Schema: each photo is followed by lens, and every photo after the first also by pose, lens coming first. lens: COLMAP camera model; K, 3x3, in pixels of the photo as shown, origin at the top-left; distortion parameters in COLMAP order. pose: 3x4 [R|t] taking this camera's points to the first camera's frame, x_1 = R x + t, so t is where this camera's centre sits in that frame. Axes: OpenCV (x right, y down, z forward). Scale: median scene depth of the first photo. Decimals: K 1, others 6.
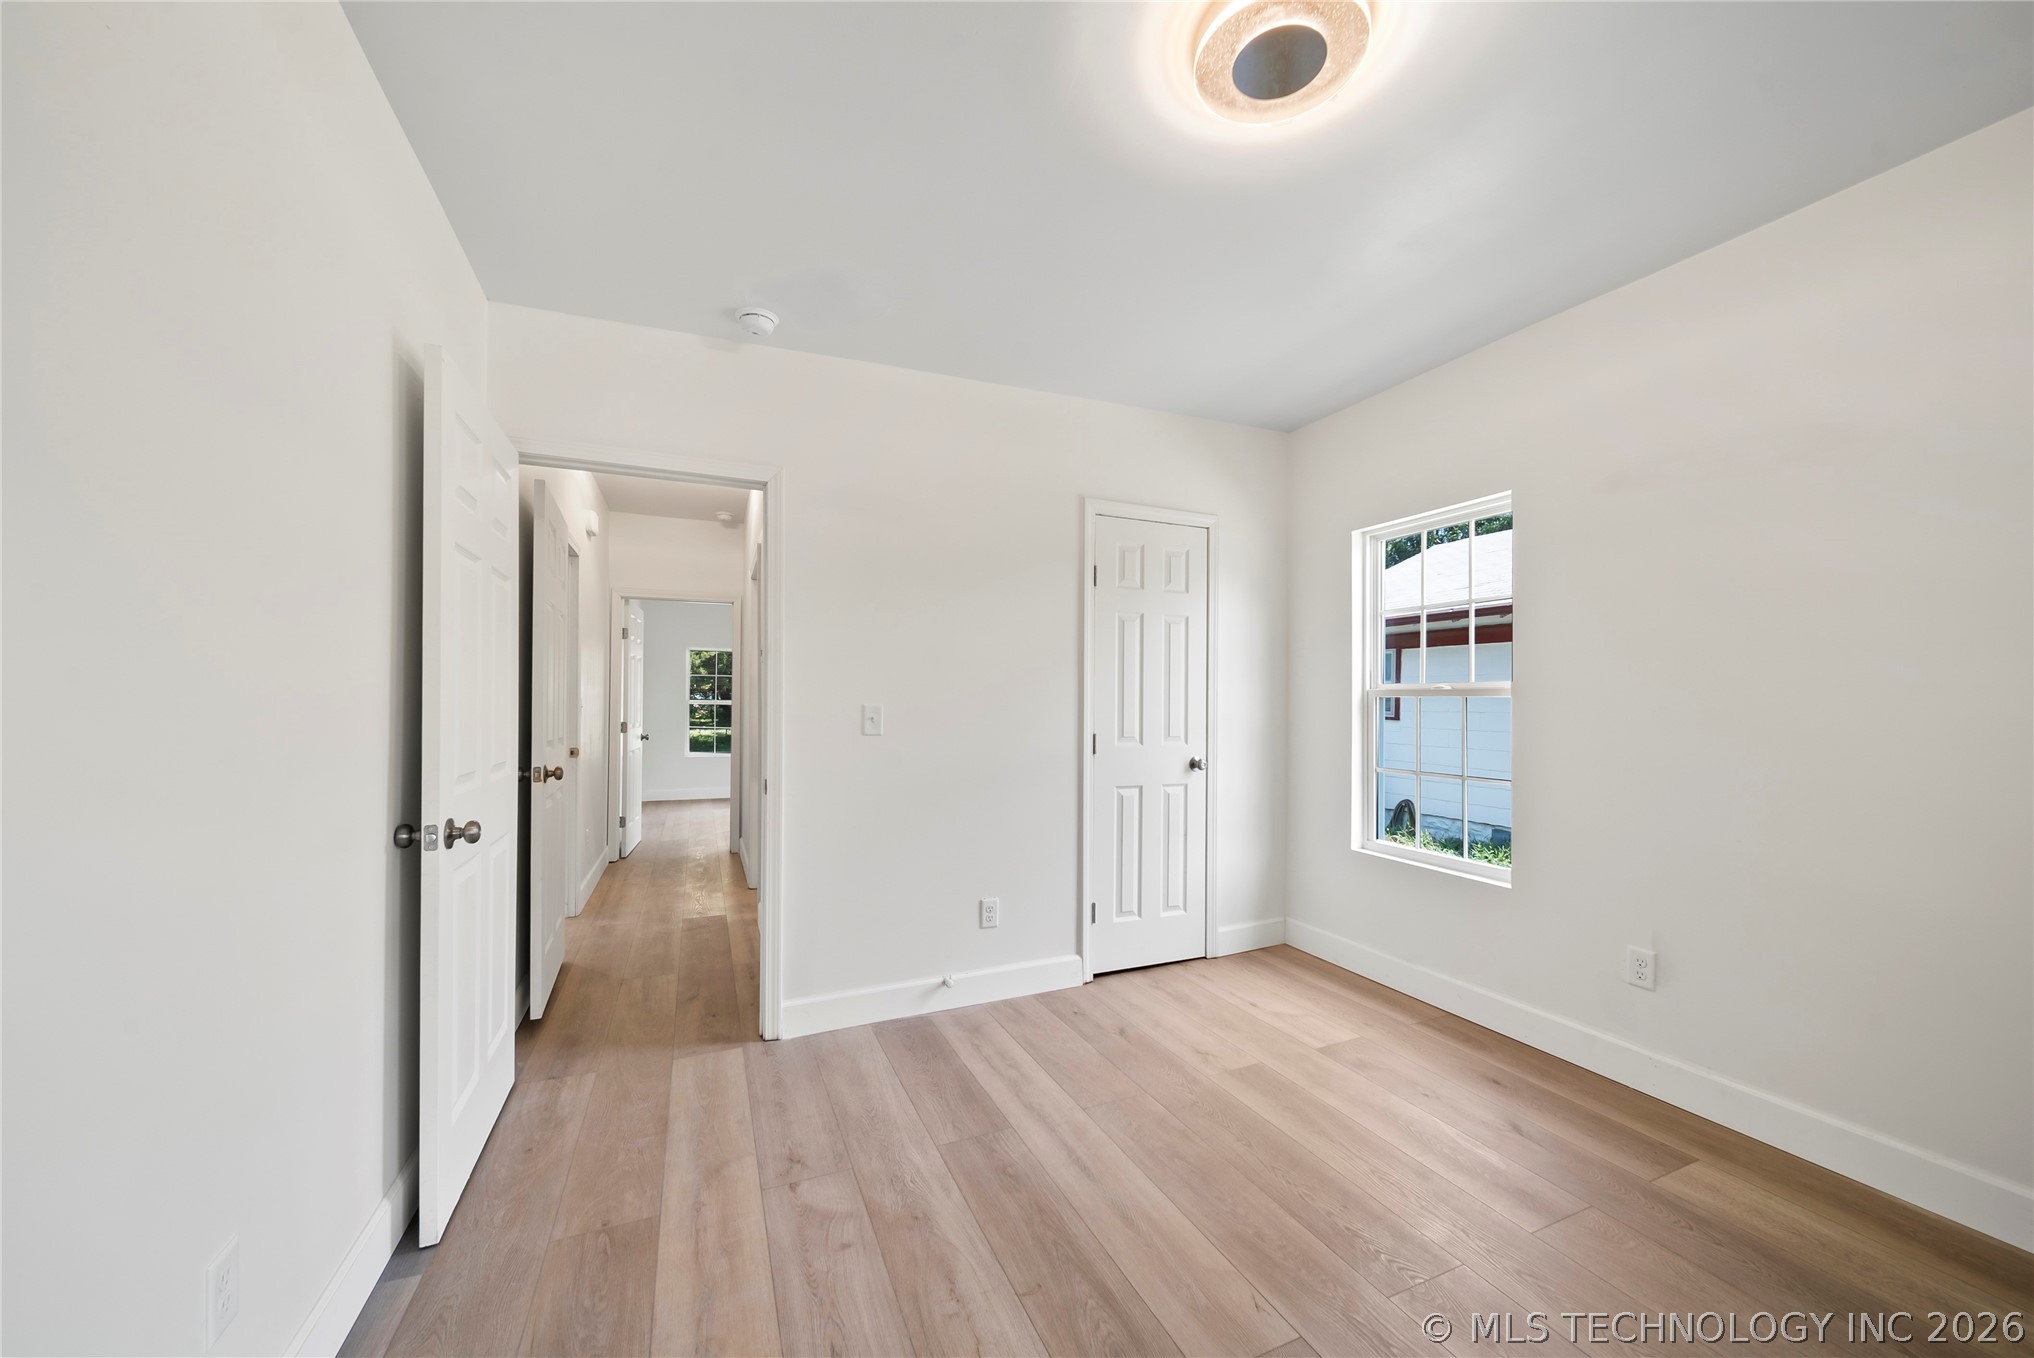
lens RADIAL K [[732.3, 0, 1013.0], [0, 732.3, 705.4], [0, 0, 1]] dist [-0.013407, 0.000008]
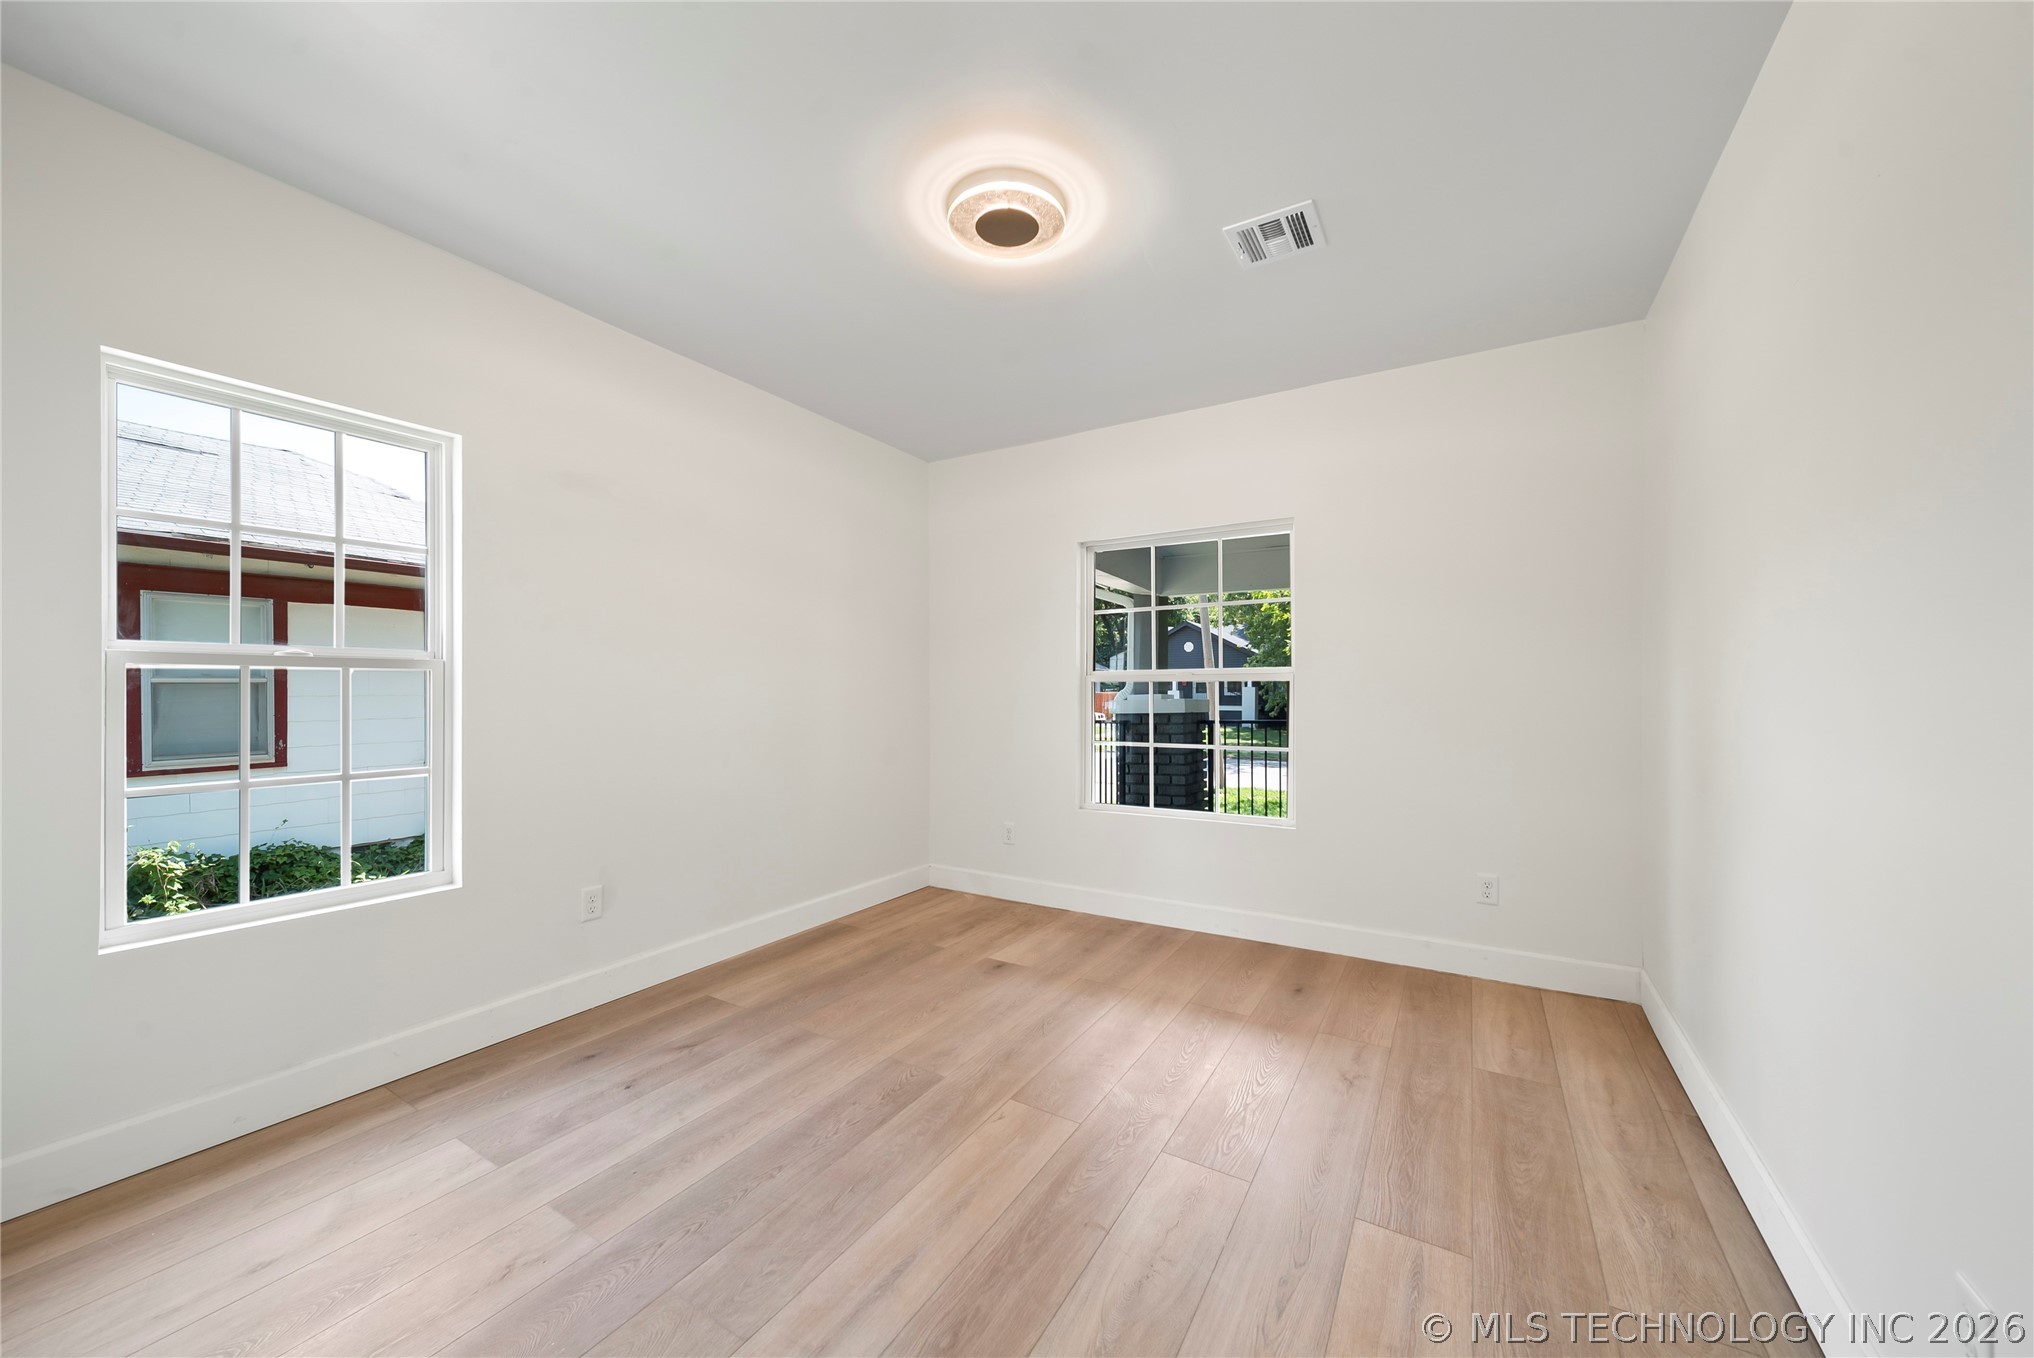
lens RADIAL K [[732.3, 0, 1018.7], [0, 732.3, 685.5], [0, 0, 1]] dist [-0.013407, 0.000008]
pose [[-0.584535, -0.002350, 0.811365, -0.517680], [0.002325, 0.999987, 0.004571, -0.000568], [-0.811365, 0.004558, -0.584522, 1.139554]]
